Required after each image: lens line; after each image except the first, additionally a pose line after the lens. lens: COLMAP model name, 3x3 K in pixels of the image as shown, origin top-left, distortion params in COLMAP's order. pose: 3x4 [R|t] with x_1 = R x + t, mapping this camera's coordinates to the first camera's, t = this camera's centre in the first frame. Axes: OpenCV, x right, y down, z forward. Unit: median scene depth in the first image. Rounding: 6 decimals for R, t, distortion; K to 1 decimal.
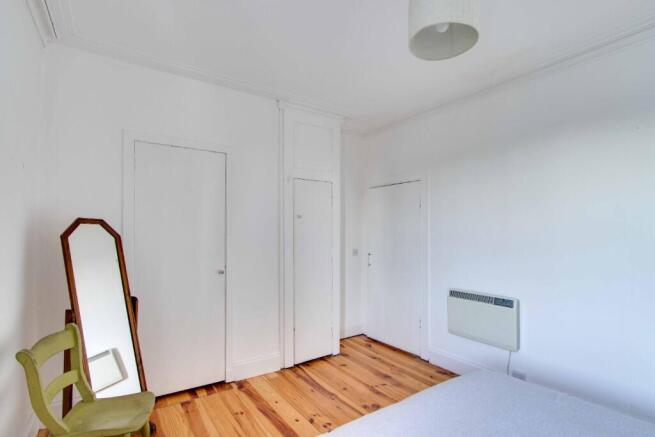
lens RADIAL K [[313.5, 0, 329.4], [0, 313.5, 234.5], [0, 0, 1]] dist [0.001113, 0.000139]
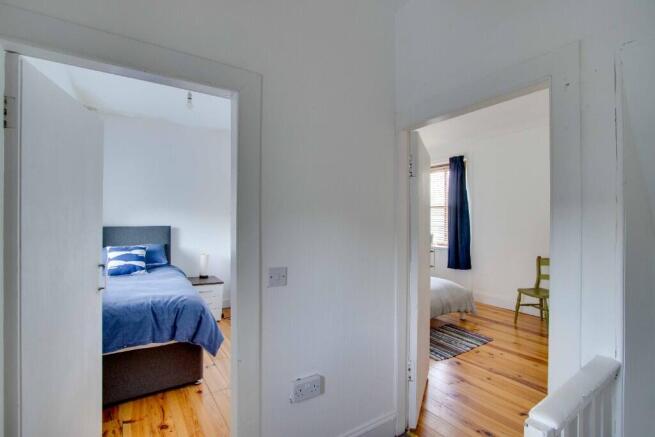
lens RADIAL K [[298.4, 0, 334.1], [0, 298.4, 217.6], [0, 0, 1]] dist [0.001853, 0.000222]
pose [[-0.999812, -0.007647, -0.017829, 0.544693], [-0.007714, 0.999964, 0.003667, -0.007382], [0.017800, 0.003804, -0.999834, 1.905321]]
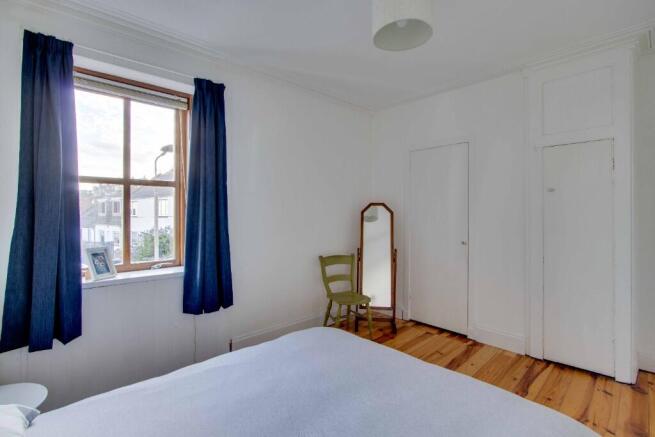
lens RADIAL K [[310.8, 0, 326.6], [0, 310.8, 212.9], [0, 0, 1]] dist [0.001008, 0.000496]
pose [[0.174005, -0.003978, -0.984737, 0.739057], [-0.003165, 0.999984, -0.004599, 0.013560], [0.984740, 0.003917, 0.173990, 0.284140]]
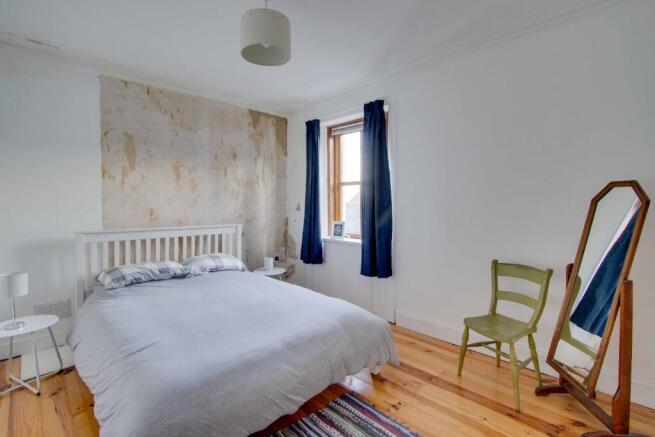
lens RADIAL K [[310.8, 0, 326.6], [0, 310.8, 212.9], [0, 0, 1]] dist [0.001008, 0.000496]
pose [[-0.979144, -0.001698, -0.203159, 0.192880], [-0.008259, 0.999471, 0.031455, 0.014946], [0.202998, 0.032476, -0.978640, 1.264222]]
